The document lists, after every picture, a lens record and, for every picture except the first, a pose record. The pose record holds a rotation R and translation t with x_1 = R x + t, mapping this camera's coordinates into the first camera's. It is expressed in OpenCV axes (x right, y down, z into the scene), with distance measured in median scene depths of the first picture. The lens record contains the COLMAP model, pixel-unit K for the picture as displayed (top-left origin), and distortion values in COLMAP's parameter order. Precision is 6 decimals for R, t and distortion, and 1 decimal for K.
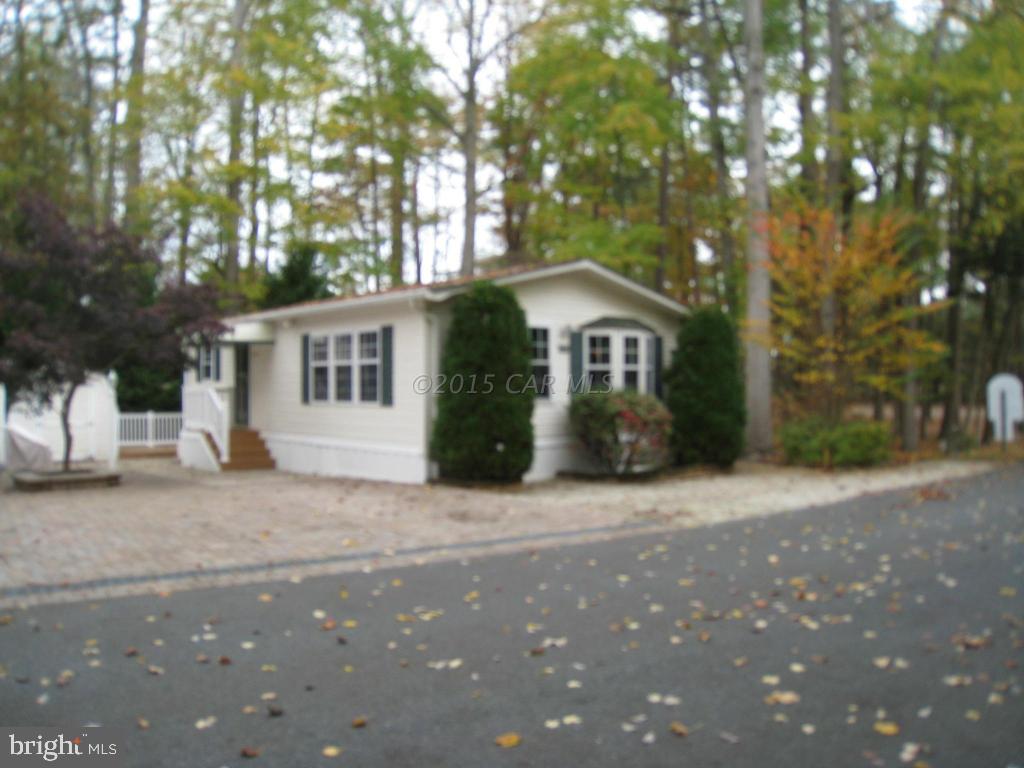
lens RADIAL K [[849.4, 0, 512.0], [0, 849.4, 384.0], [0, 0, 1]] dist [-0.169859, 0.112640]
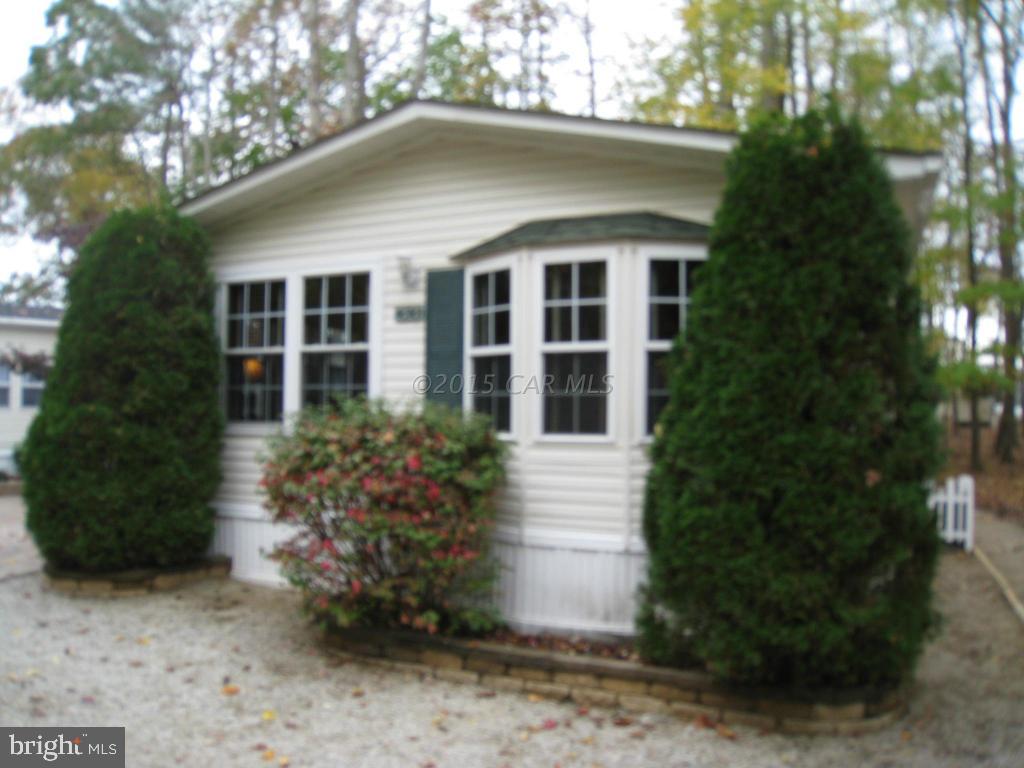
lens RADIAL K [[849.4, 0, 512.0], [0, 849.4, 384.0], [0, 0, 1]] dist [-0.169859, 0.112640]
pose [[0.411401, -0.003011, -0.911449, 0.484762], [0.012031, 0.999925, 0.002127, -0.004642], [0.911375, -0.011841, 0.411407, 0.857453]]
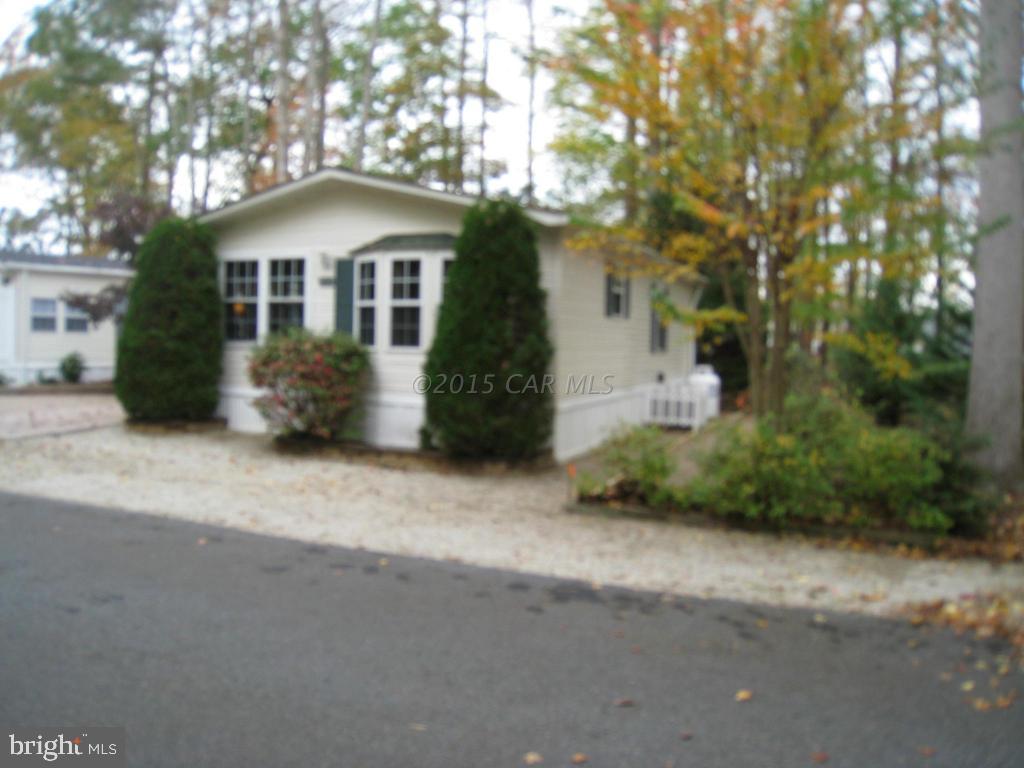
lens RADIAL K [[849.4, 0, 512.0], [0, 849.4, 384.0], [0, 0, 1]] dist [-0.169859, 0.112640]
pose [[0.435825, 0.076669, -0.896760, 0.867251], [-0.003266, 0.996493, 0.083609, -0.011541], [0.900025, -0.033510, 0.434547, 0.797681]]
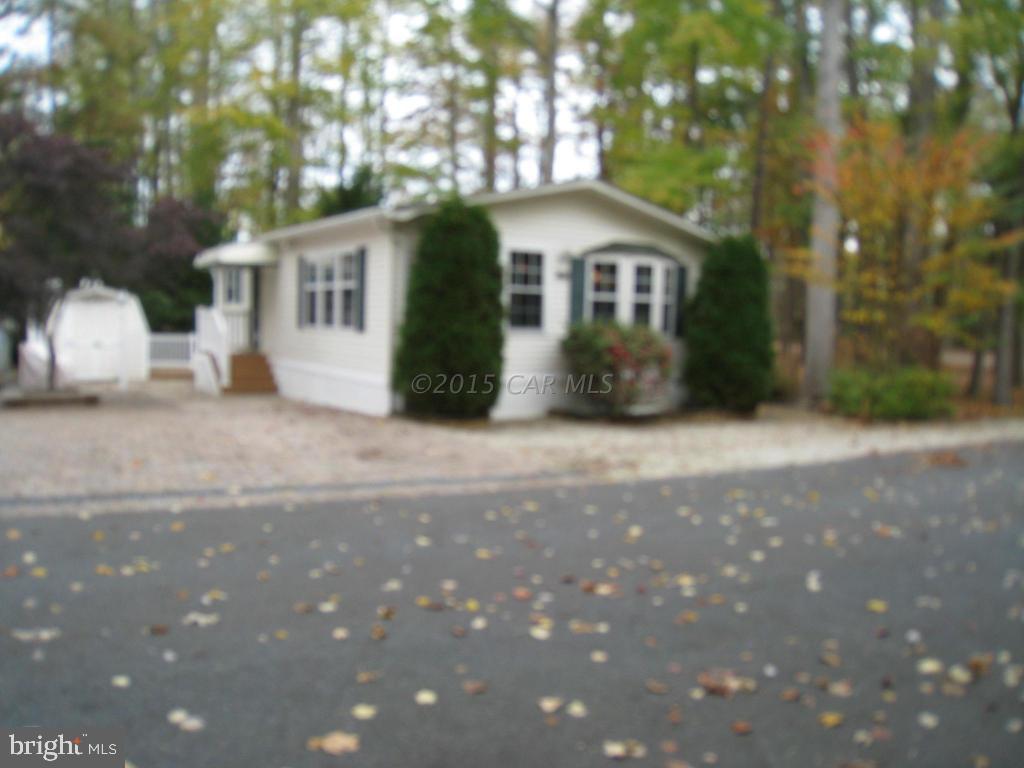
lens RADIAL K [[849.4, 0, 512.0], [0, 849.4, 384.0], [0, 0, 1]] dist [-0.169859, 0.112640]
pose [[0.987797, 0.039780, -0.150584, 0.148137], [-0.027633, 0.996256, 0.081920, 0.001576], [0.153279, -0.076760, 0.985197, 0.086391]]
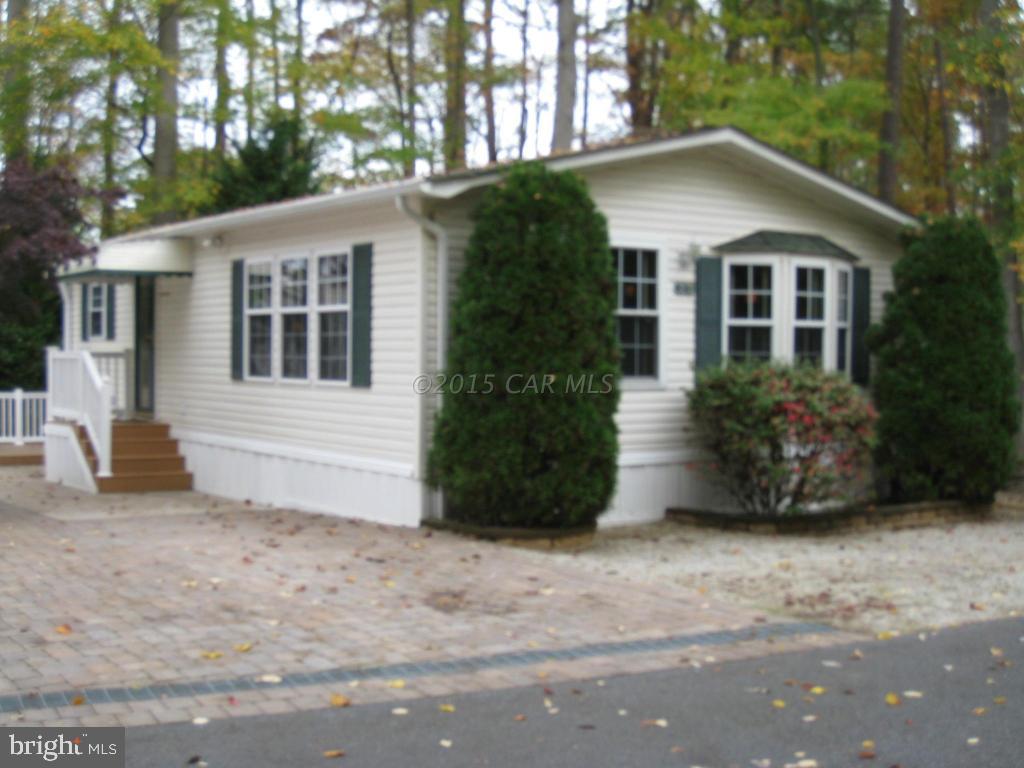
lens RADIAL K [[1343.6, 0, 512.0], [0, 1343.6, 384.0], [0, 0, 1]] dist [-0.171732, 0.023343]
pose [[0.993874, 0.015207, -0.109472, 0.045103], [-0.012186, 0.999528, 0.028214, -0.002165], [0.109849, -0.026707, 0.993589, 0.114077]]
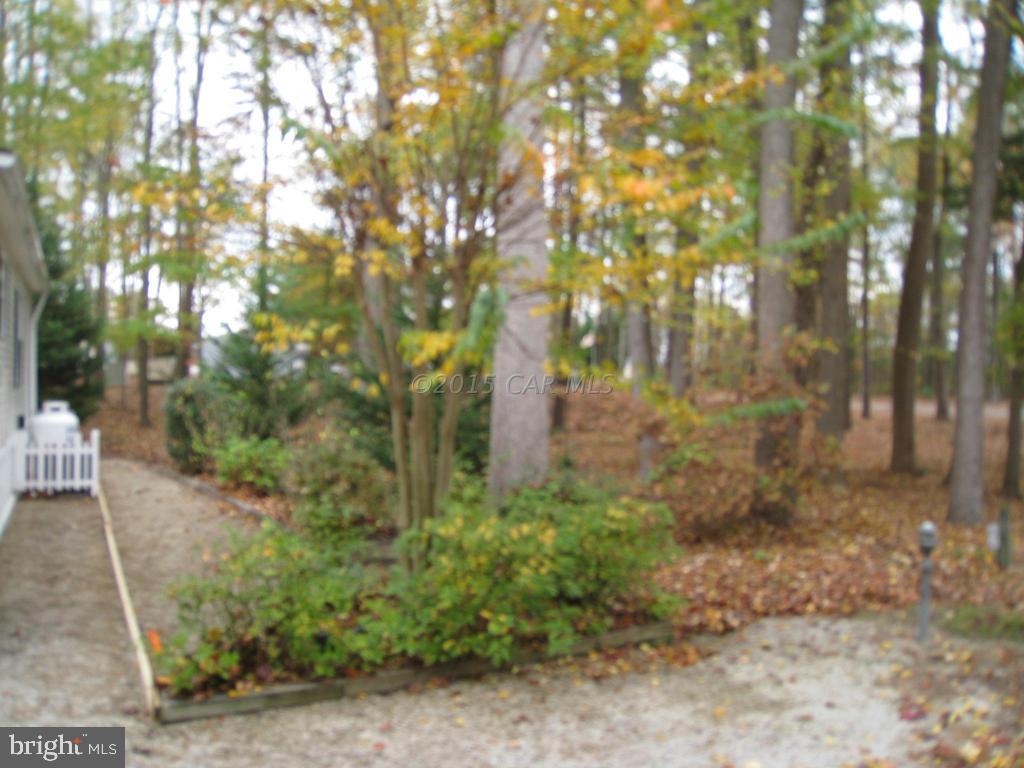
lens RADIAL K [[849.4, 0, 512.0], [0, 849.4, 384.0], [0, 0, 1]] dist [-0.169859, 0.112640]
pose [[0.970822, 0.036928, -0.236941, 0.576642], [-0.026398, 0.998524, 0.047464, -0.010356], [0.238344, -0.039824, 0.970364, 0.839300]]
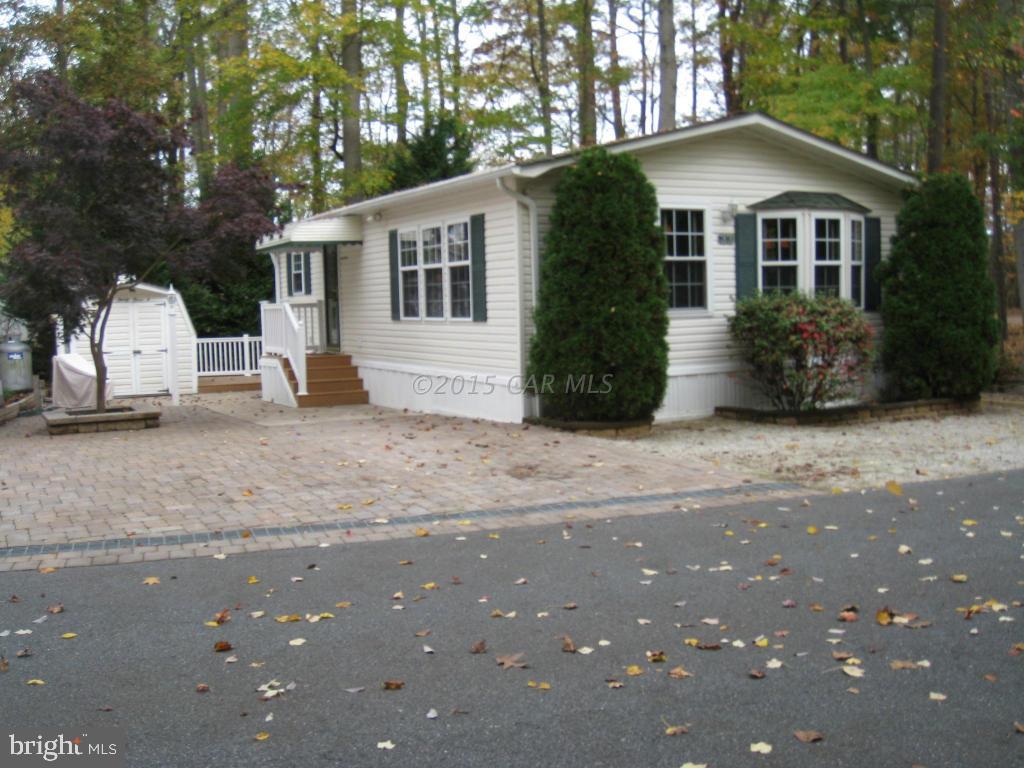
lens RADIAL K [[1077.3, 0, 512.0], [0, 1077.3, 384.0], [0, 0, 1]] dist [-0.158728, 0.000462]
pose [[0.970580, -0.001982, -0.240769, 0.101538], [0.022686, 0.996270, 0.083251, 0.002089], [0.239706, -0.086264, 0.967005, 0.064957]]
